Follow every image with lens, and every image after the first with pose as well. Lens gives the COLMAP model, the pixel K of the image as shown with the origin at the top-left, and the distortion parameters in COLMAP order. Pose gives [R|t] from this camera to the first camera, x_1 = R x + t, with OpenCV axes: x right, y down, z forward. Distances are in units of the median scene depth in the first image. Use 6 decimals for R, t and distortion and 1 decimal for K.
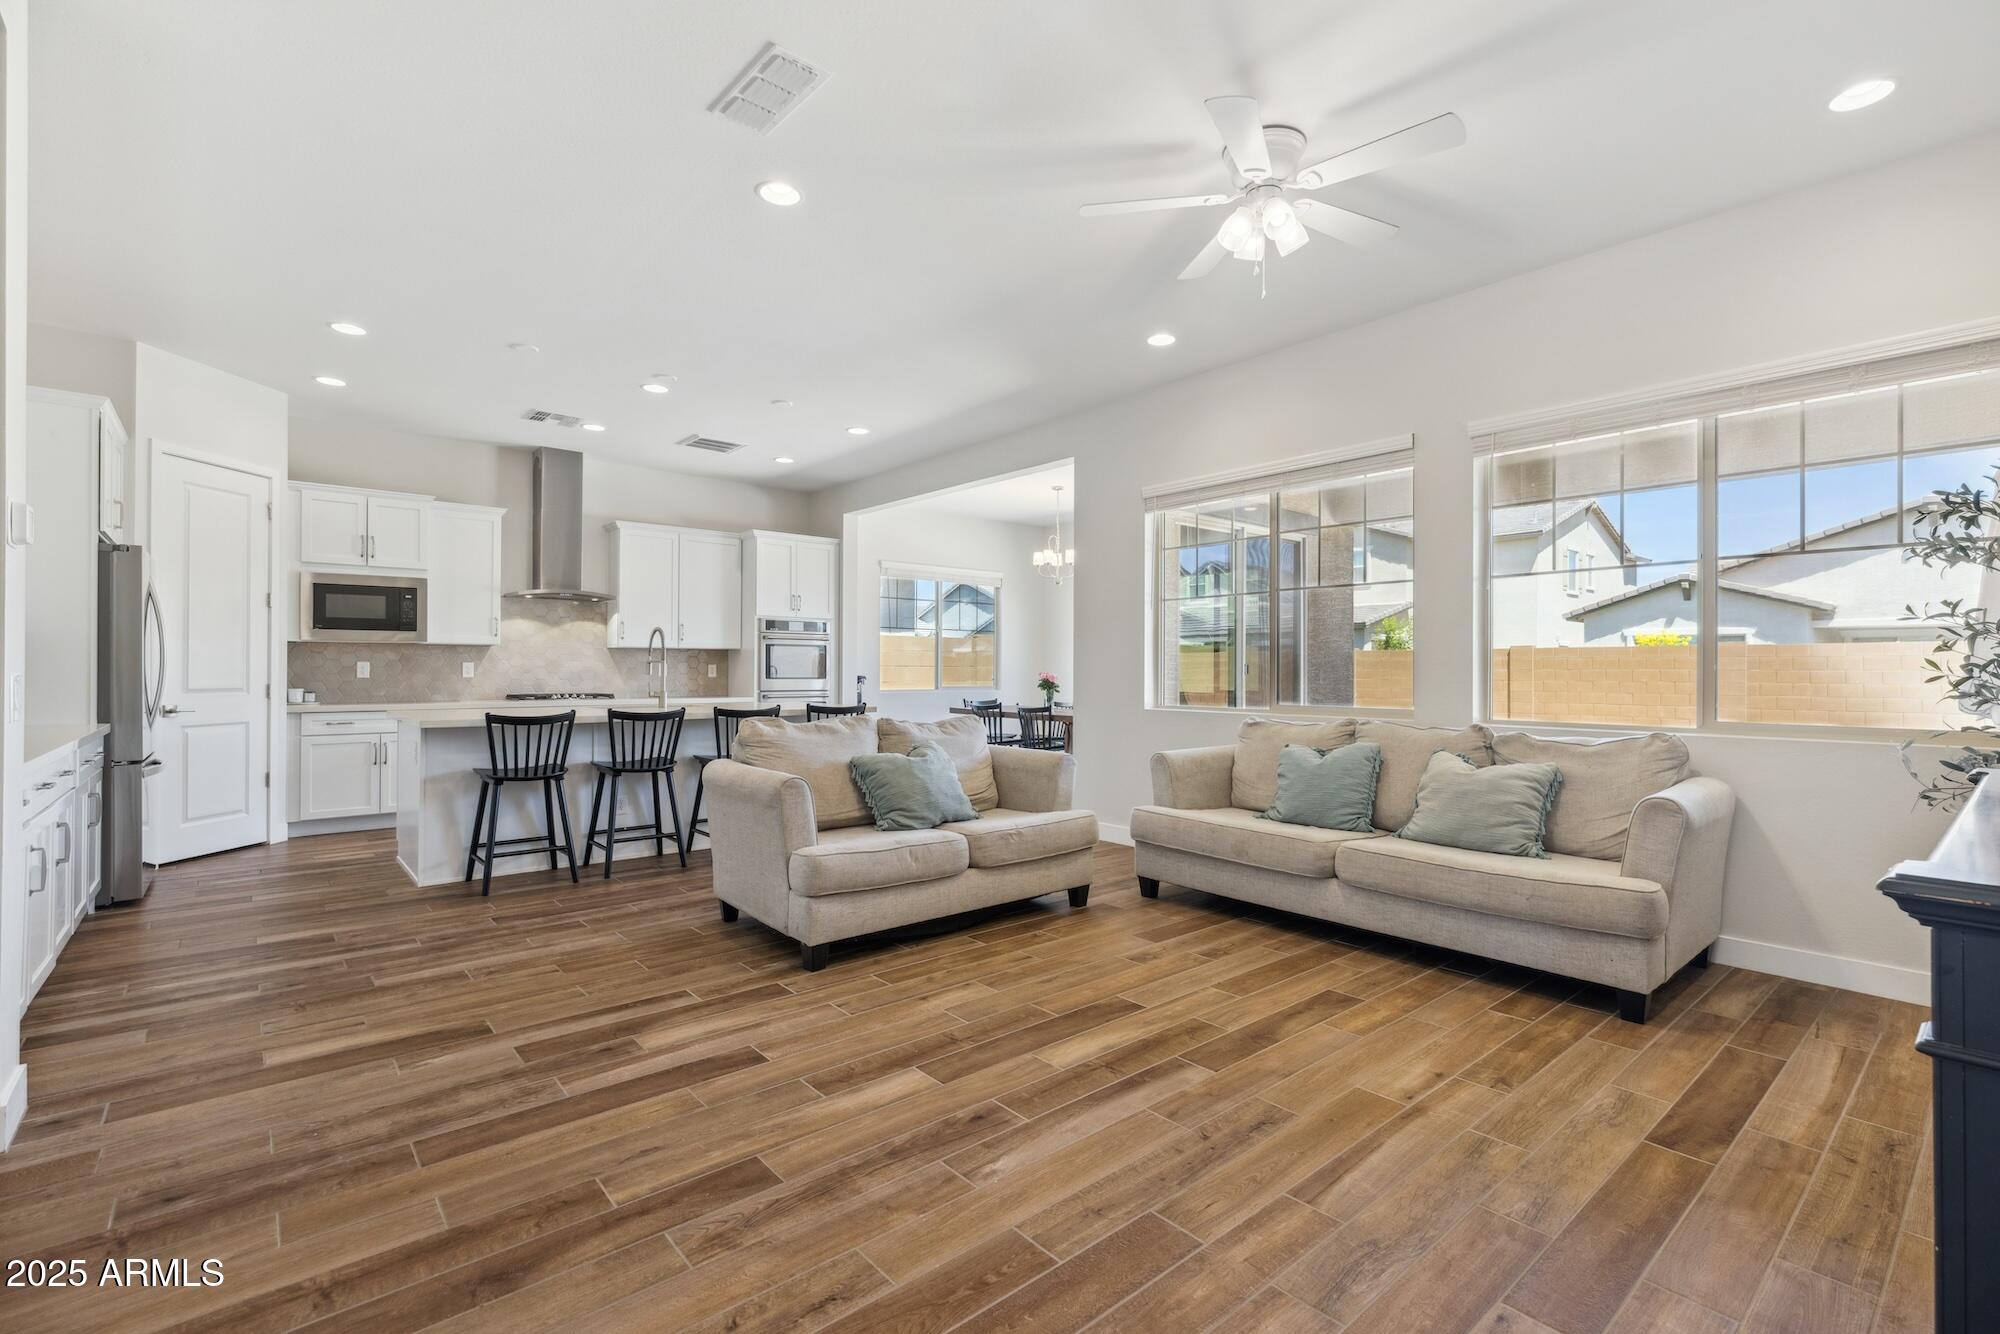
lens RADIAL K [[894.9, 0, 1000.8], [0, 894.9, 663.0], [0, 0, 1]] dist [0.005444, -0.000068]
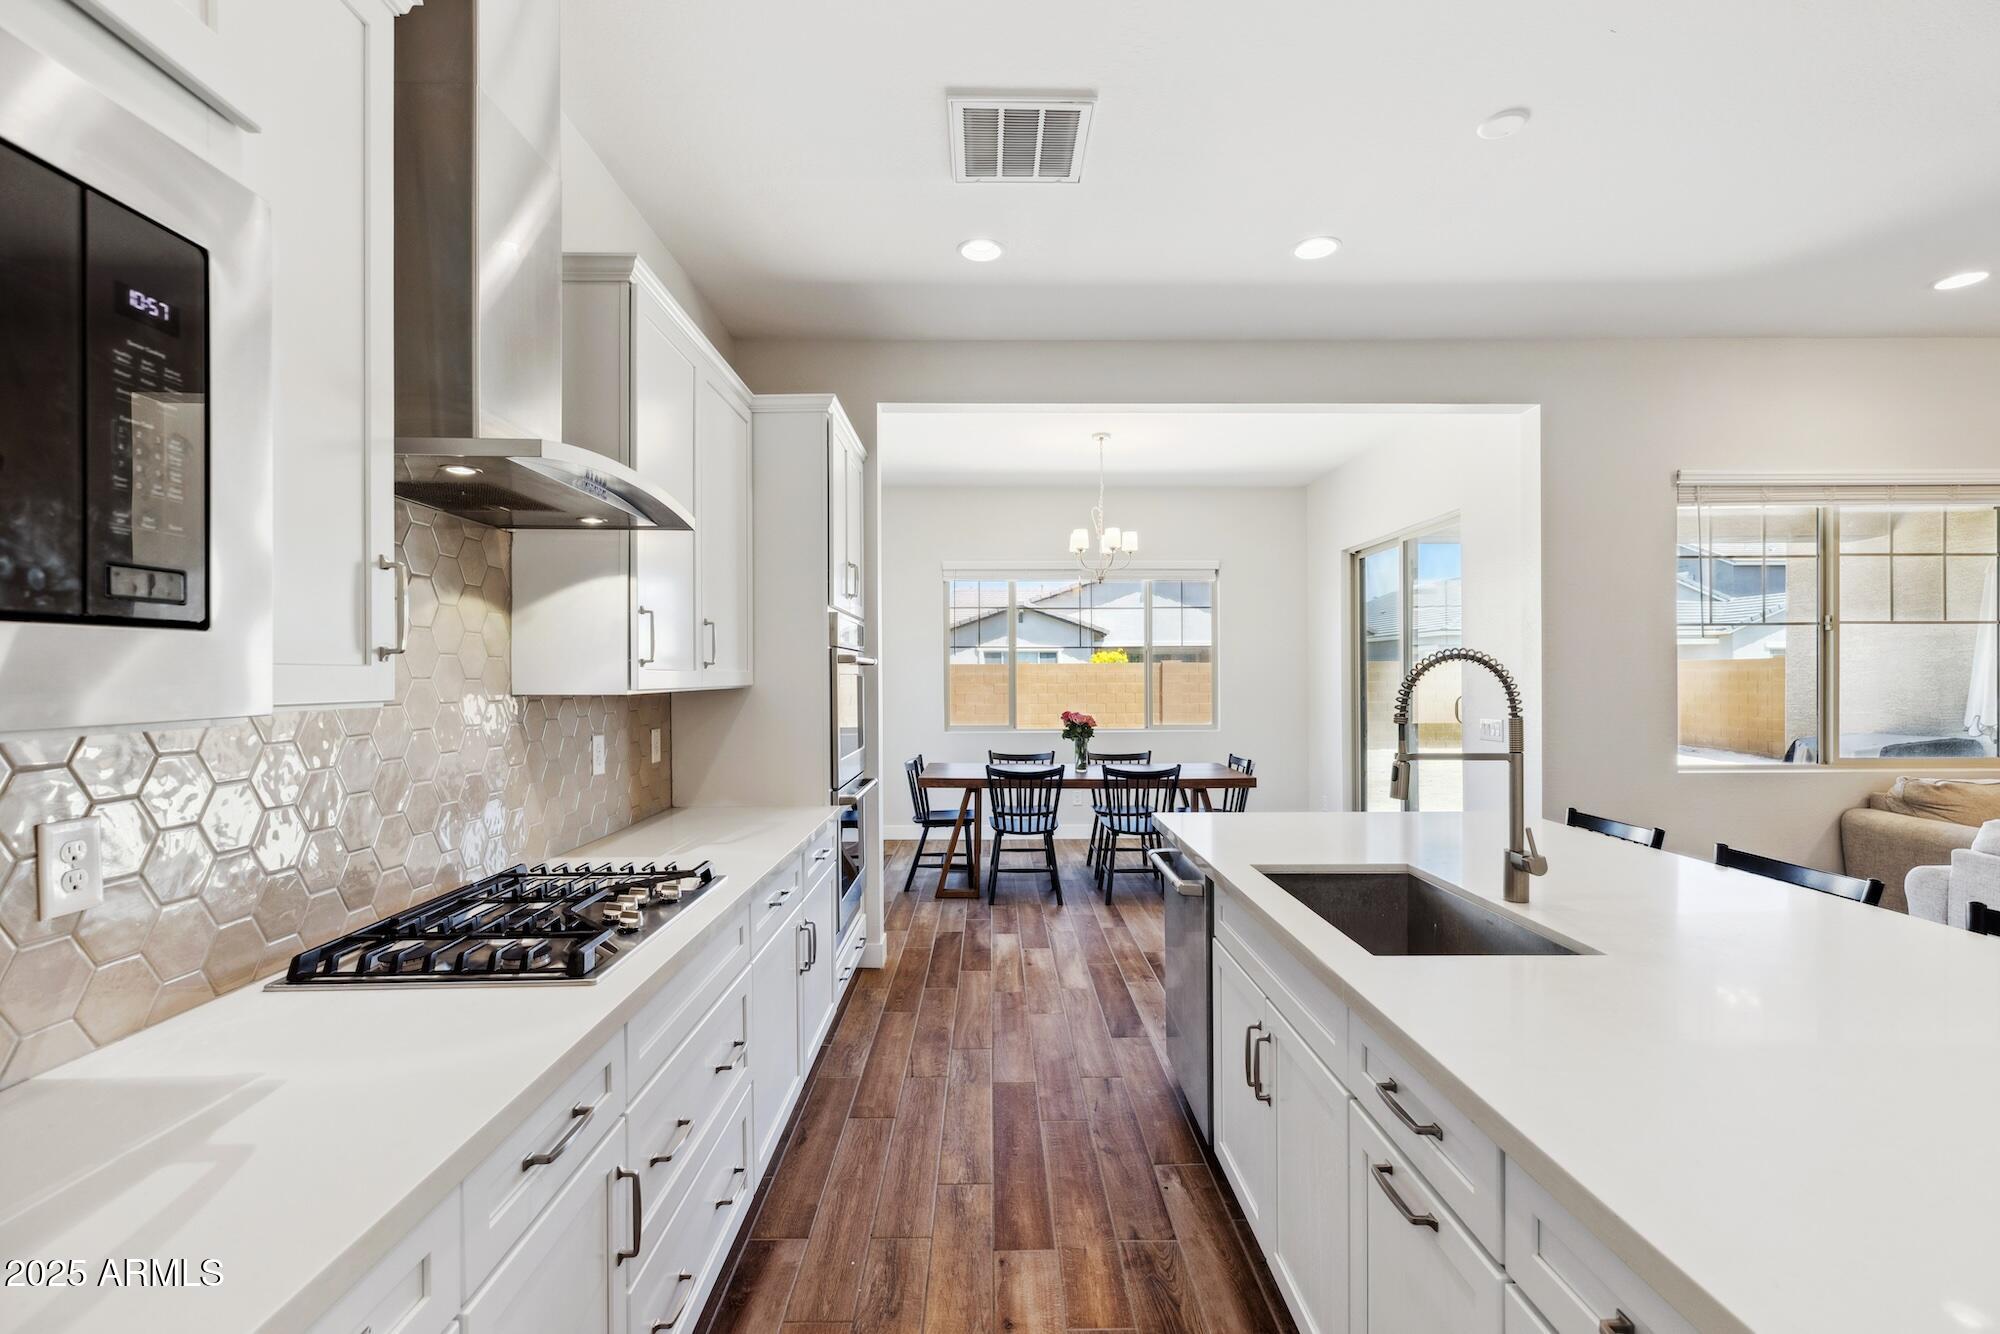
lens RADIAL K [[899.3, 0, 999.7], [0, 899.3, 674.4], [0, 0, 1]] dist [0.005648, -0.000406]
pose [[0.638680, -0.005354, 0.769453, -0.778210], [-0.001022, 0.999969, 0.007806, -0.035676], [-0.769471, -0.005772, 0.638655, 0.976347]]
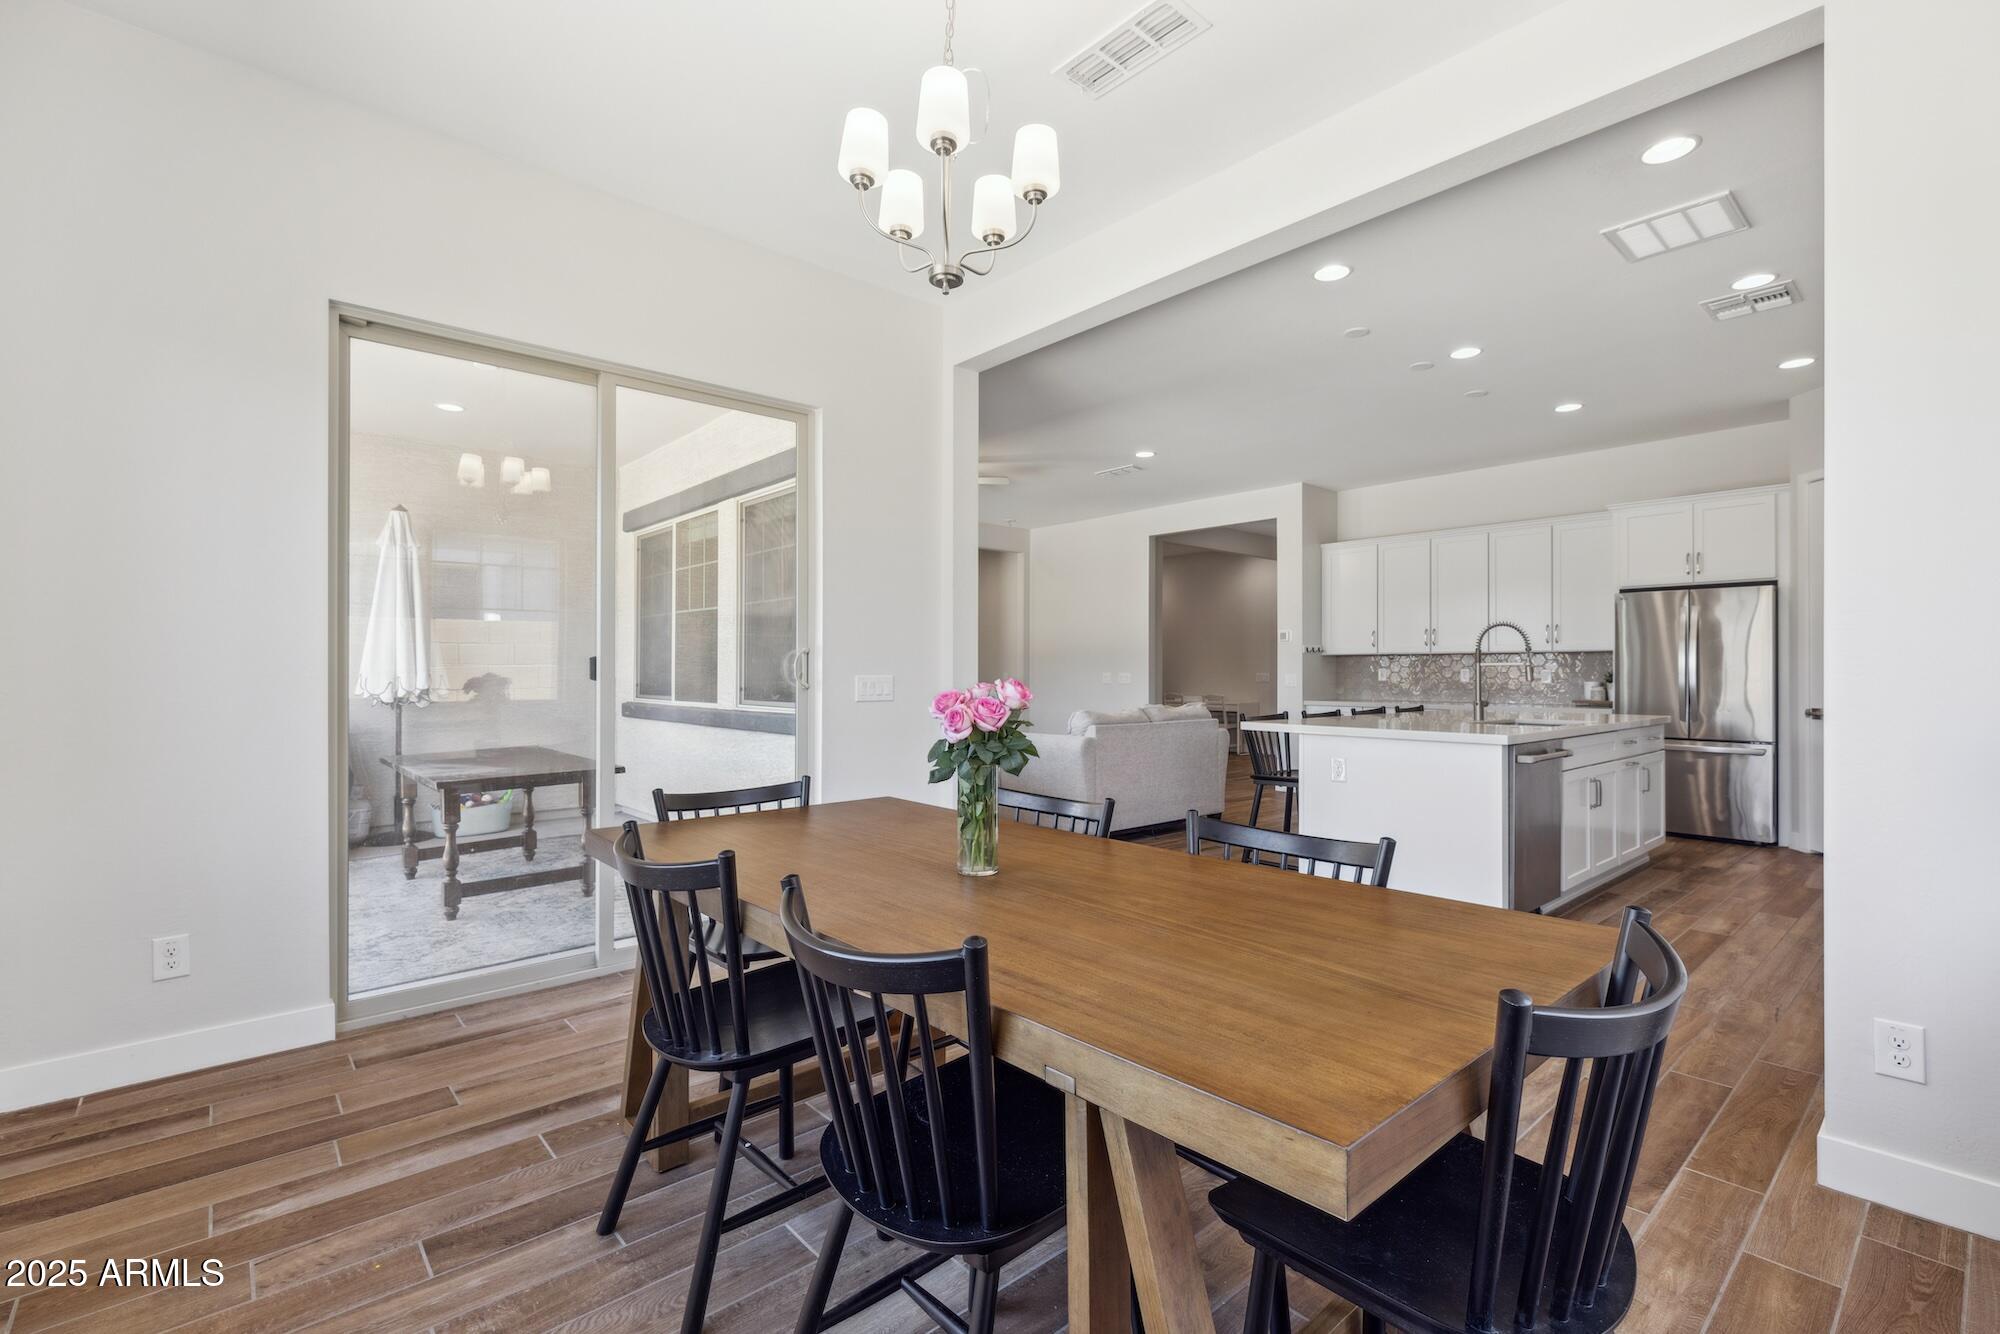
lens RADIAL K [[888.6, 0, 1000.0], [0, 888.6, 667.0], [0, 0, 1]] dist [0.003128, 0.000163]
pose [[-0.999809, -0.004631, -0.019009, 0.086518], [-0.004383, 0.999905, -0.013071, 0.013615], [0.019067, -0.012985, -0.999734, 1.894627]]
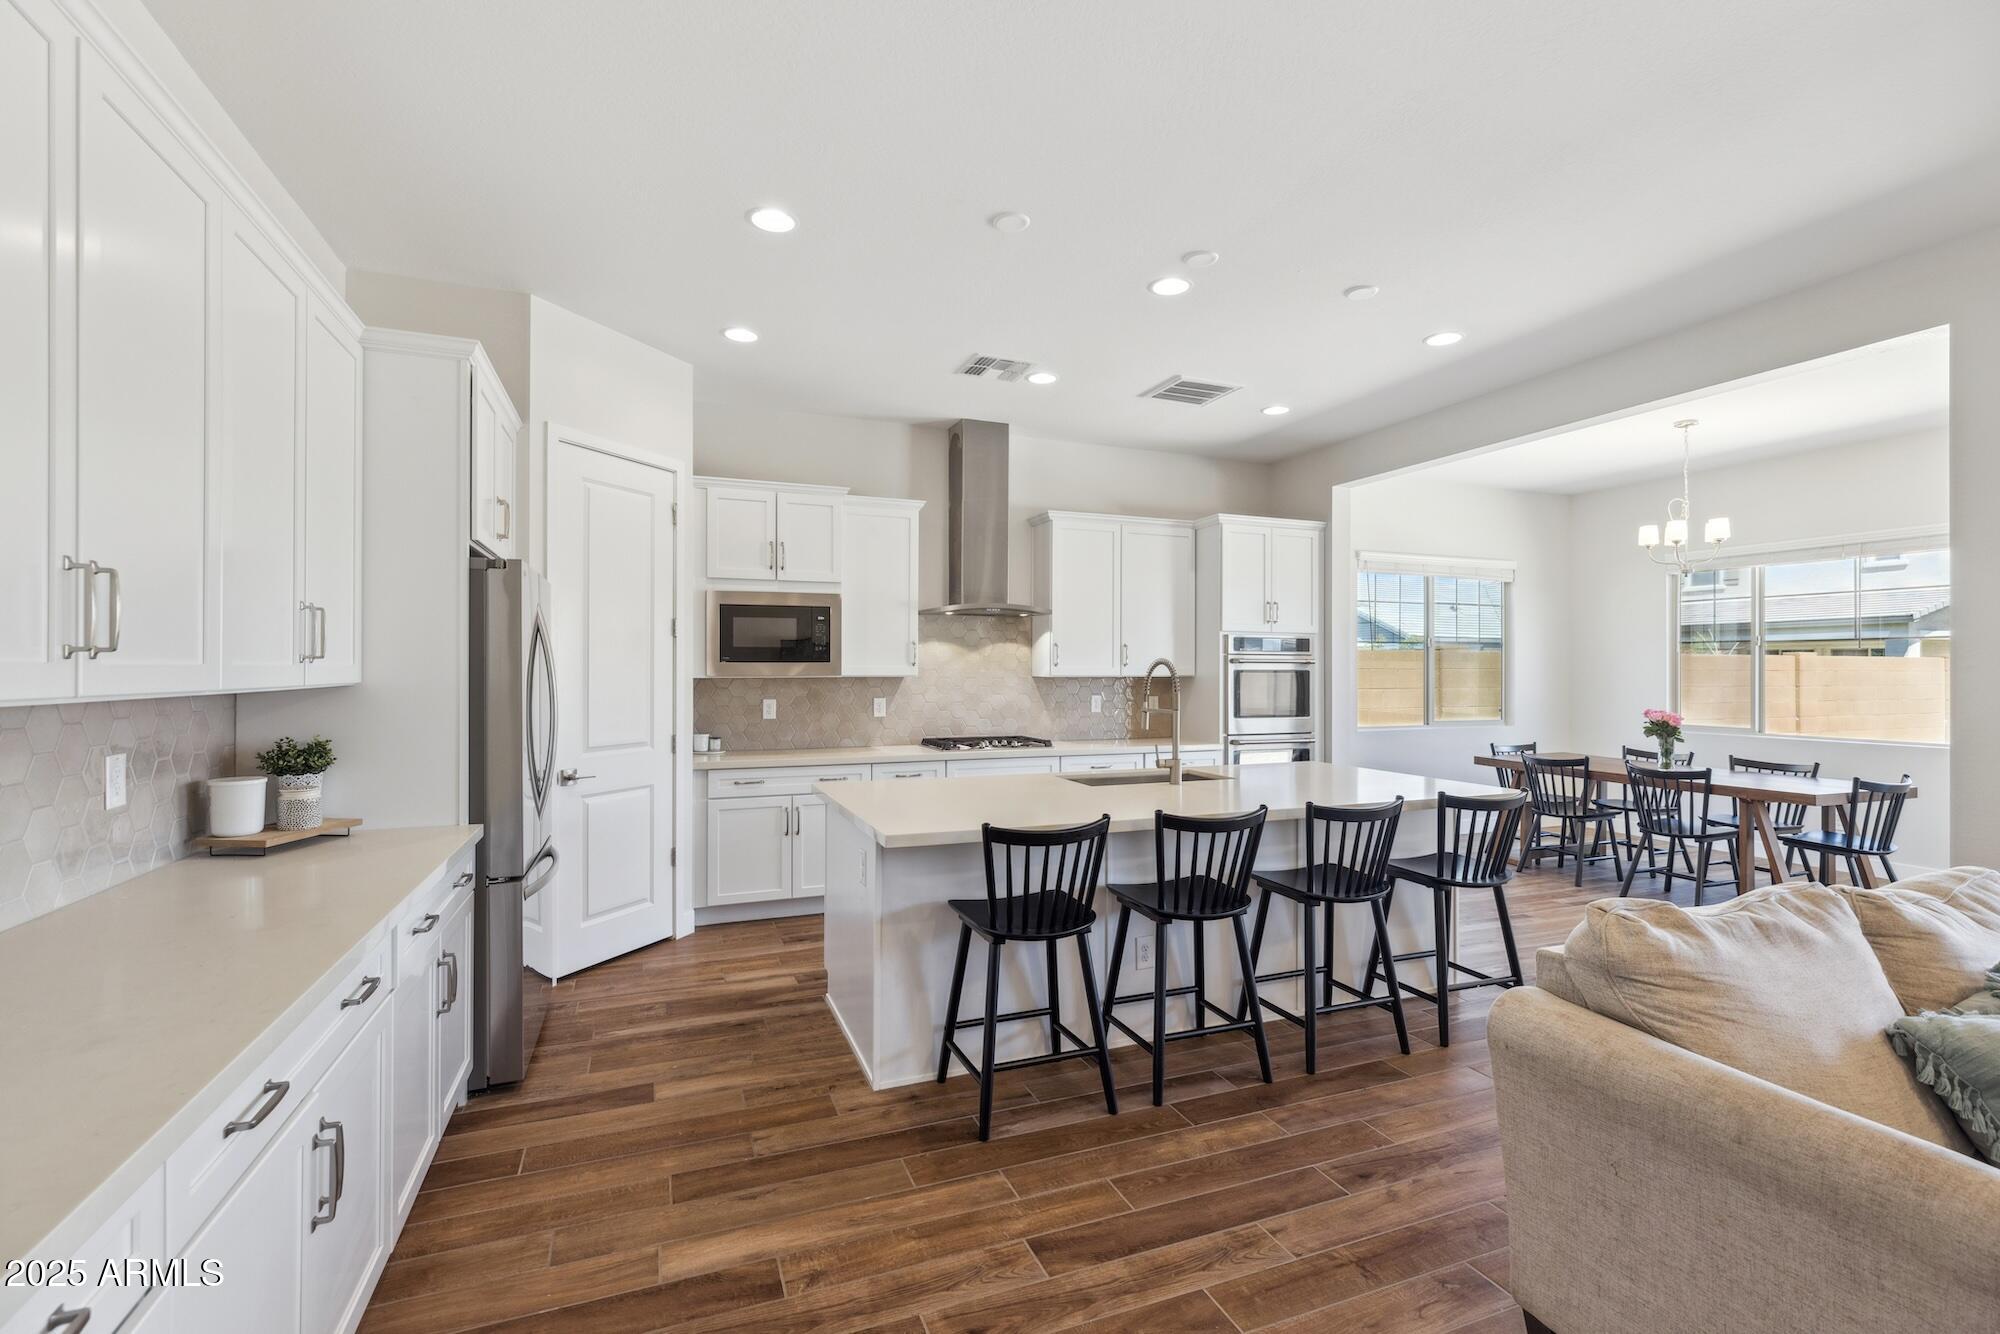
lens RADIAL K [[888.6, 0, 1000.0], [0, 888.6, 667.0], [0, 0, 1]] dist [0.003128, 0.000163]
pose [[0.946167, -0.001675, -0.323673, -0.302184], [0.003037, 0.999989, 0.003703, -0.038938], [0.323663, -0.004487, 0.946162, 0.367062]]
